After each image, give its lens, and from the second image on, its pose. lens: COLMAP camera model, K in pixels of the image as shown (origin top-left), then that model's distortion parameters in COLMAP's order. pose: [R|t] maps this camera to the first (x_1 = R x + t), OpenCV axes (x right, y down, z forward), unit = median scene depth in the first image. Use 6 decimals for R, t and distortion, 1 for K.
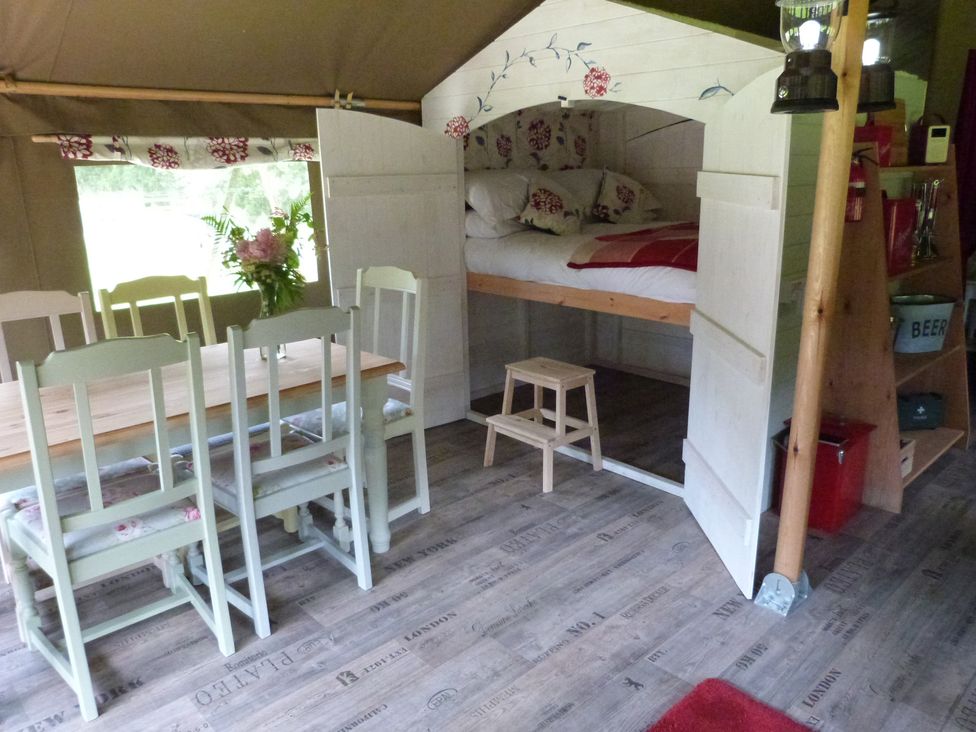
lens RADIAL K [[702.0, 0, 473.5], [0, 702.0, 361.7], [0, 0, 1]] dist [-0.032176, 0.004458]
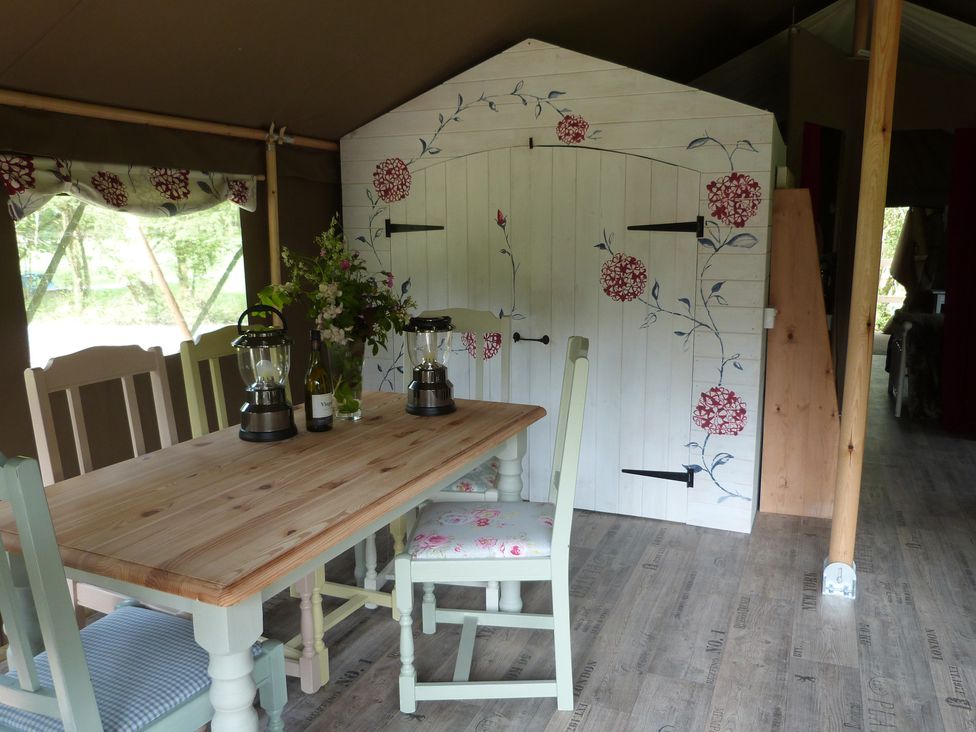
lens RADIAL K [[751.4, 0, 488.0], [0, 751.4, 366.0], [0, 0, 1]] dist [-0.035183, 0.002500]
pose [[0.920178, -0.063439, 0.386326, -0.416428], [0.097924, 0.992713, -0.070227, 0.015597], [-0.379056, 0.102452, 0.919685, 0.064715]]
